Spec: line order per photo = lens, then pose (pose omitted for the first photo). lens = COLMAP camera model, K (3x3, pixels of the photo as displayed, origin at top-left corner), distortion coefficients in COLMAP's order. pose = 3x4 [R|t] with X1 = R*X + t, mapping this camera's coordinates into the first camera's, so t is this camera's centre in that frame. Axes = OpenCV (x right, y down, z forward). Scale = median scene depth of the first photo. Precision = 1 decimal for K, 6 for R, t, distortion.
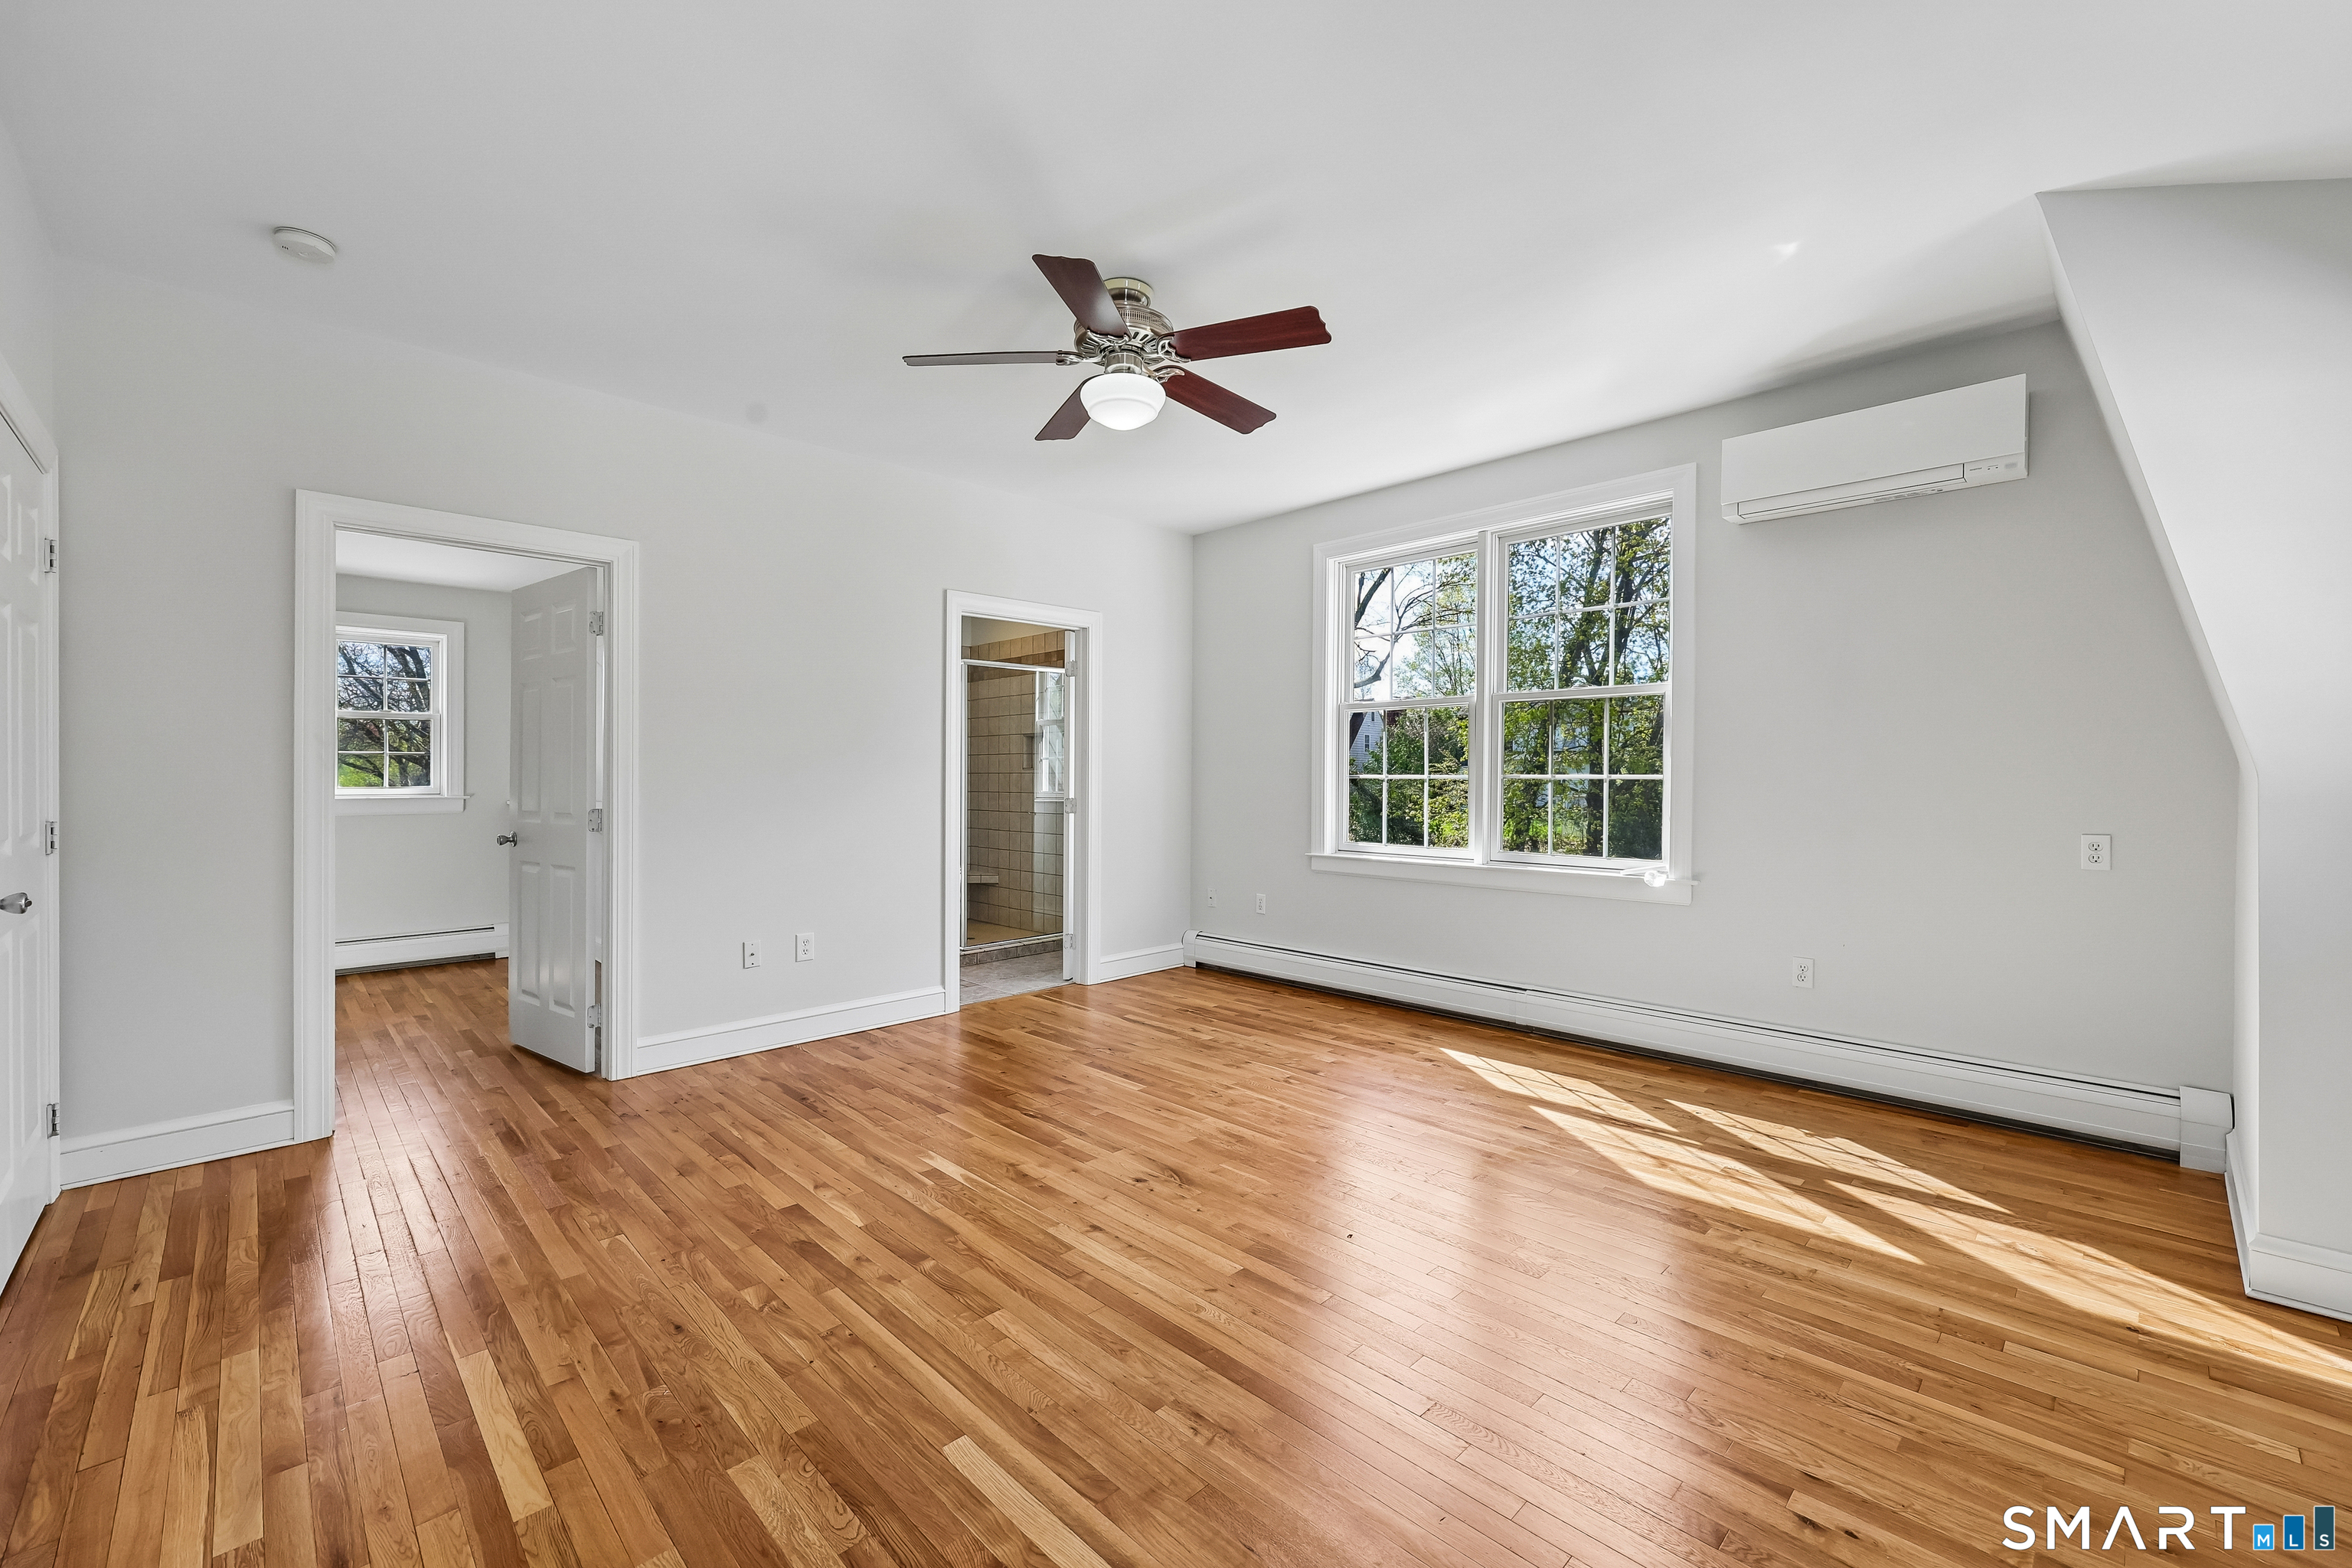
lens RADIAL K [[955.3, 0, 1195.5], [0, 955.3, 784.7], [0, 0, 1]] dist [0.001284, 0.000005]
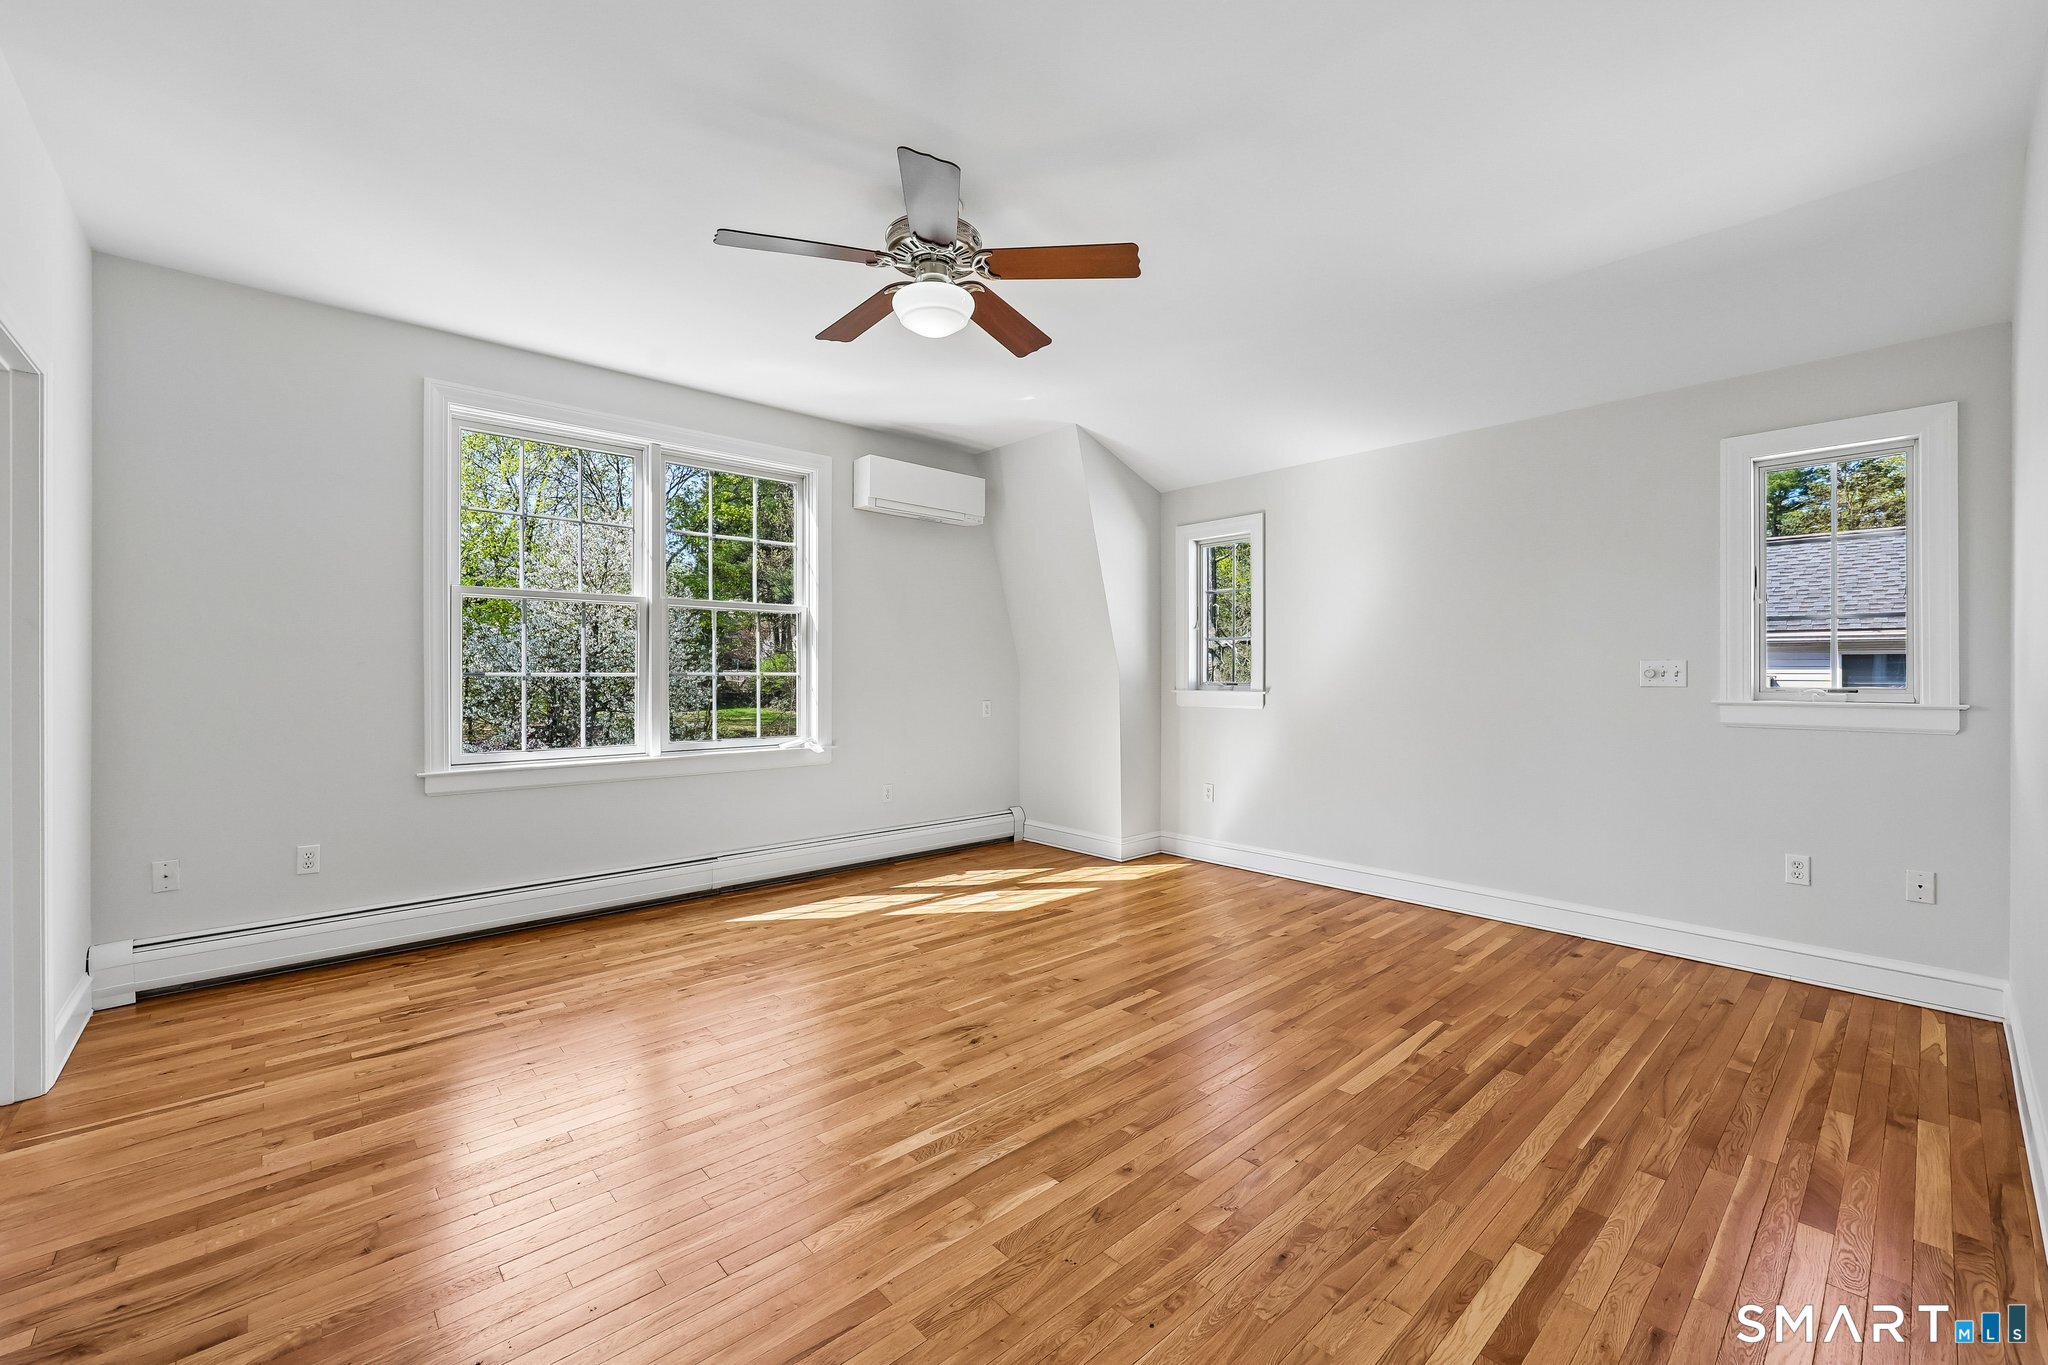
lens RADIAL K [[831.8, 0, 1041.4], [0, 831.8, 673.5], [0, 0, 1]] dist [0.001284, 0.000005]
pose [[0.035129, 0.001259, 0.999382, -0.846956], [0.011560, 0.999932, -0.001666, -0.003062], [-0.999316, 0.011612, 0.035112, 0.744743]]
